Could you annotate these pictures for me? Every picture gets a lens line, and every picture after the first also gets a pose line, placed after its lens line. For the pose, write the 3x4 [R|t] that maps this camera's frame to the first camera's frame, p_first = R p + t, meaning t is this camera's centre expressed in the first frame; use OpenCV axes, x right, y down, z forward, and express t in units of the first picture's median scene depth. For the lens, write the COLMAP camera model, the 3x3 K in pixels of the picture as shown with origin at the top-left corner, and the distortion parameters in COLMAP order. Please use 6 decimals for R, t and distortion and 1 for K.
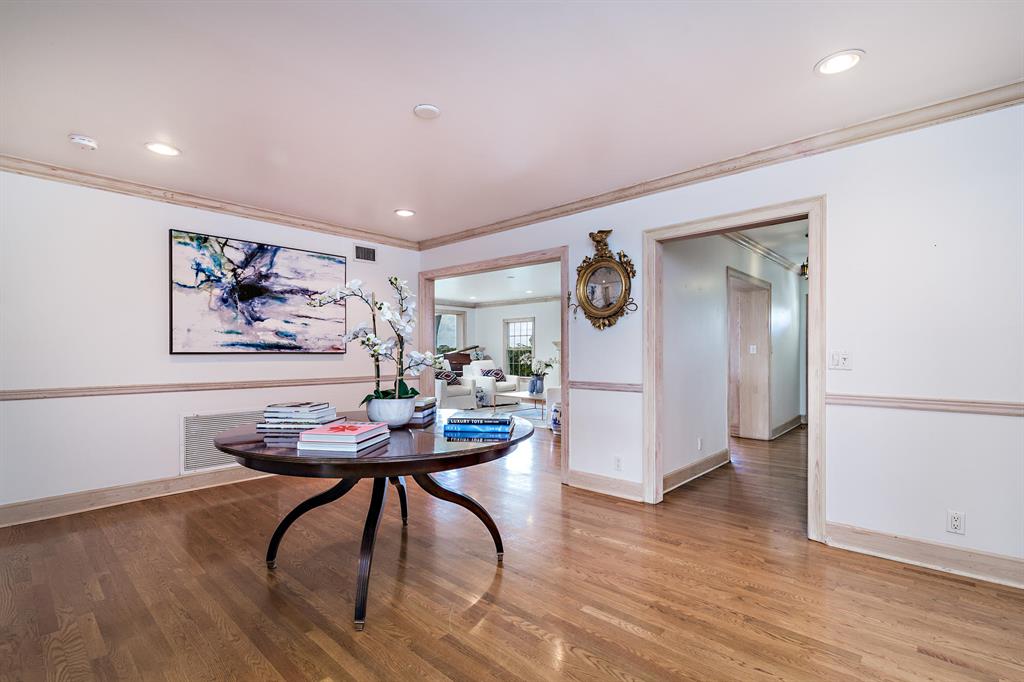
lens RADIAL K [[474.2, 0, 512.0], [0, 474.2, 346.1], [0, 0, 1]] dist [0.001468, -0.000665]
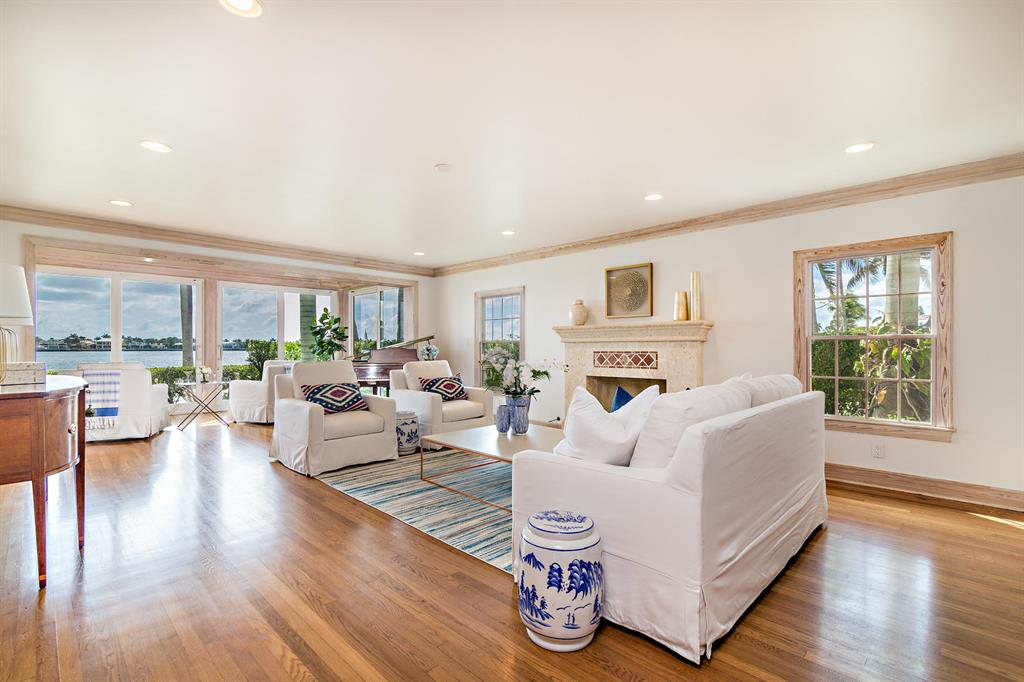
lens RADIAL K [[474.2, 0, 510.6], [0, 474.2, 344.9], [0, 0, 1]] dist [0.001468, -0.000665]
pose [[0.999278, 0.002203, -0.037941, 0.058328], [-0.001950, 0.999976, 0.006690, 0.008553], [0.037954, -0.006611, 0.999258, 0.479500]]
